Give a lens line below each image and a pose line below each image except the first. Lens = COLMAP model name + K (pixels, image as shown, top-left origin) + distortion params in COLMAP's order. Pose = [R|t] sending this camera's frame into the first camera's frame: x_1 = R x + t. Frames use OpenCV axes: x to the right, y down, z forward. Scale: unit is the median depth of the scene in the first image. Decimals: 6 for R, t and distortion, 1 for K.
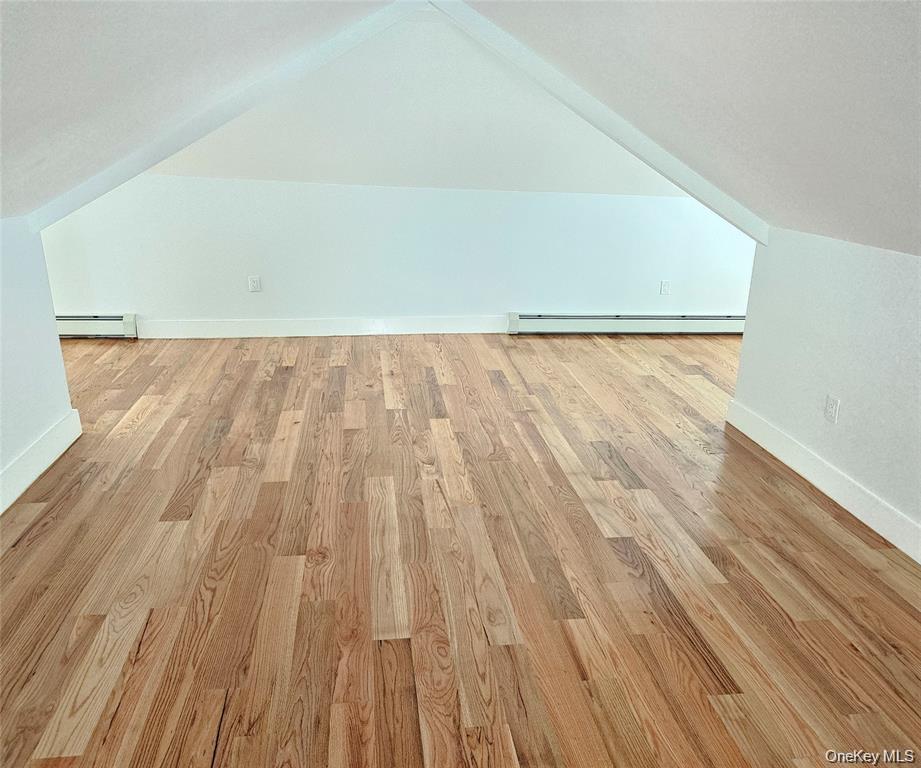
lens RADIAL K [[681.8, 0, 458.3], [0, 681.8, 382.2], [0, 0, 1]] dist [0.053687, -0.022835]
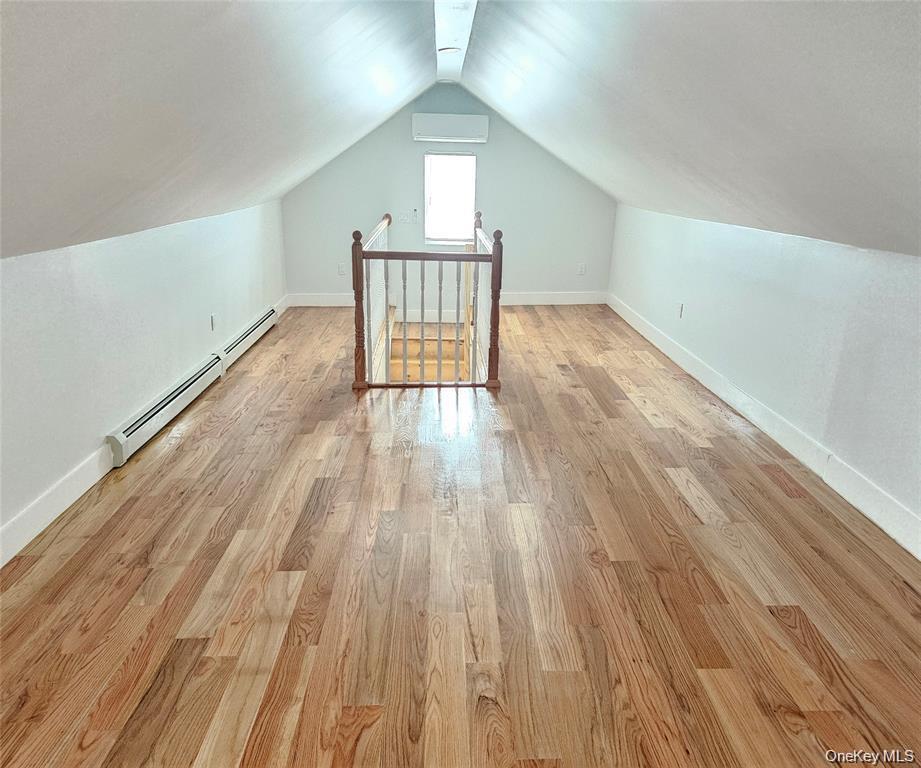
lens RADIAL K [[681.8, 0, 460.5], [0, 681.8, 379.8], [0, 0, 1]] dist [0.053687, -0.022835]
pose [[-0.992459, -0.074004, 0.097713, -0.060021], [-0.002617, 0.809787, 0.586718, -0.466927], [-0.122546, 0.582038, -0.803875, 1.354918]]
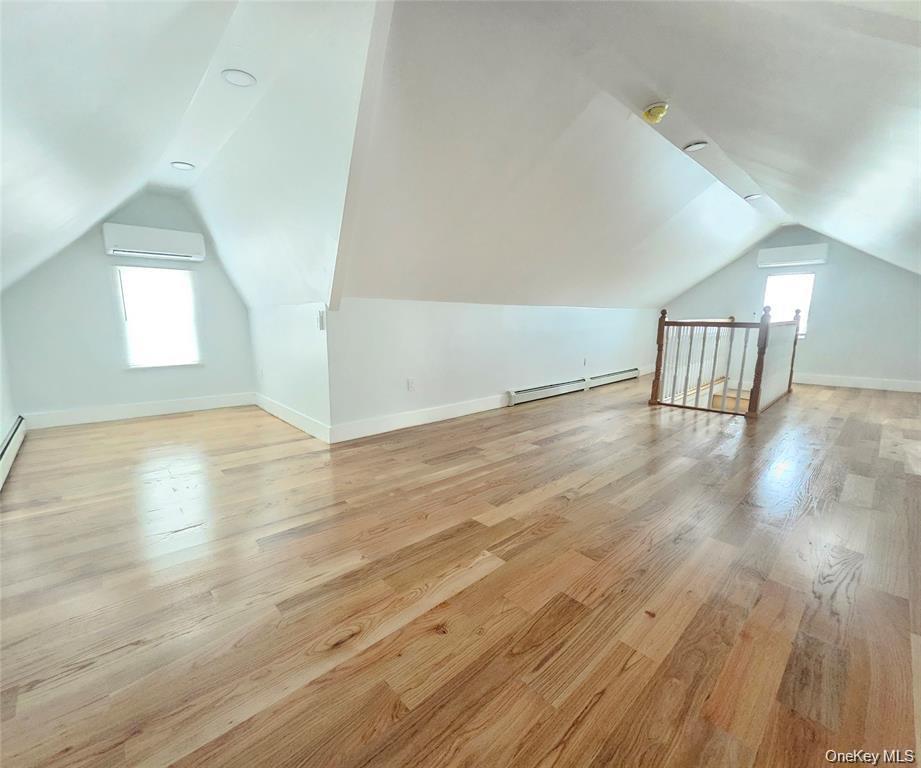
lens RADIAL K [[400.8, 0, 454.2], [0, 400.8, 390.3], [0, 0, 1]] dist [-0.000420, 0.000230]
pose [[-0.566827, -0.174747, 0.805090, -0.448044], [0.247970, 0.895737, 0.369007, -0.333227], [-0.785632, 0.408801, -0.464396, 1.410297]]
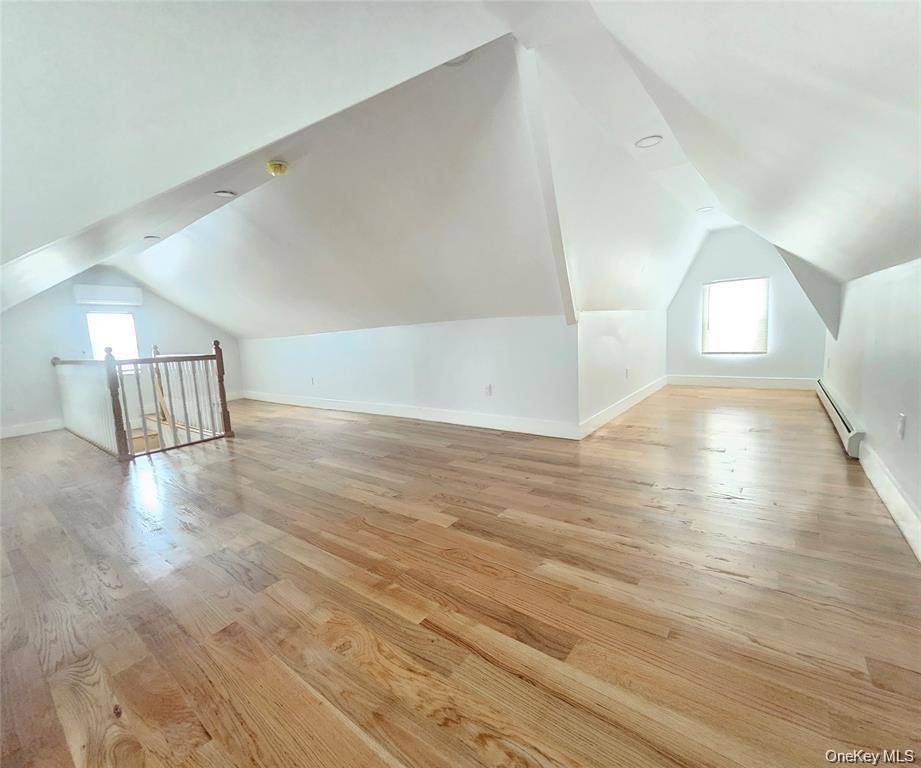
lens RADIAL K [[400.8, 0, 452.8], [0, 400.8, 383.9], [0, 0, 1]] dist [-0.000420, 0.000230]
pose [[-0.726645, 0.093198, -0.680663, 0.386401], [-0.187652, 0.926156, 0.327141, -0.355046], [0.660889, 0.365443, -0.655498, 1.529538]]
